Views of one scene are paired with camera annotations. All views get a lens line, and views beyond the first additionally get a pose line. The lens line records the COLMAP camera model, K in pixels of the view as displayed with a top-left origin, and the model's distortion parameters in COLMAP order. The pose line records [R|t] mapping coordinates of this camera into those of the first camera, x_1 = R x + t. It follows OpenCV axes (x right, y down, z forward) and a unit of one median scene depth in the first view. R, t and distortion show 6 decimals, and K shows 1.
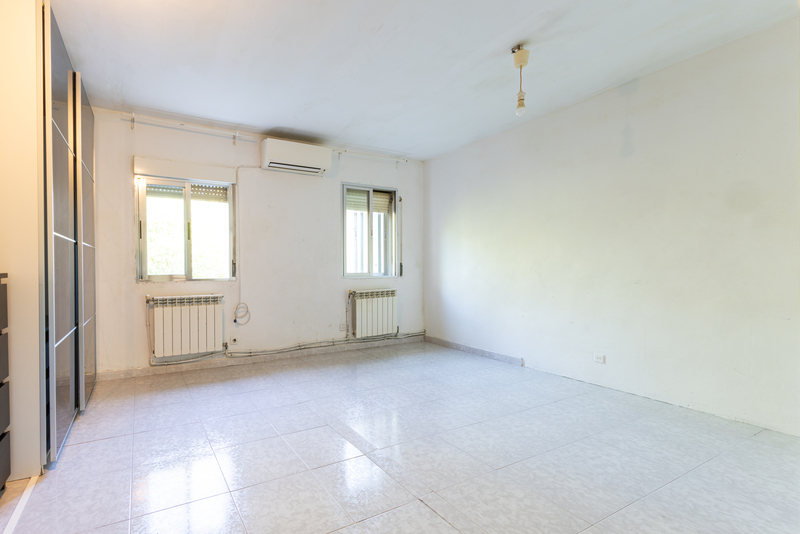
lens RADIAL K [[303.5, 0, 399.4], [0, 303.5, 268.4], [0, 0, 1]] dist [0.003305, 0.000025]
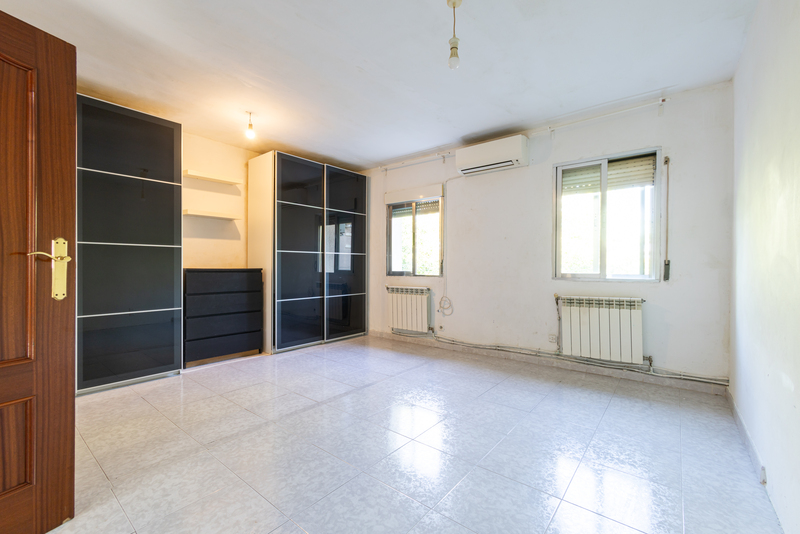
lens RADIAL K [[338.8, 0, 401.6], [0, 338.8, 269.0], [0, 0, 1]] dist [-0.004106, 0.002066]
pose [[0.448033, 0.011445, -0.893944, 0.522503], [-0.004832, 0.999934, 0.010380, -0.005330], [0.894004, -0.000331, 0.448058, 0.236886]]
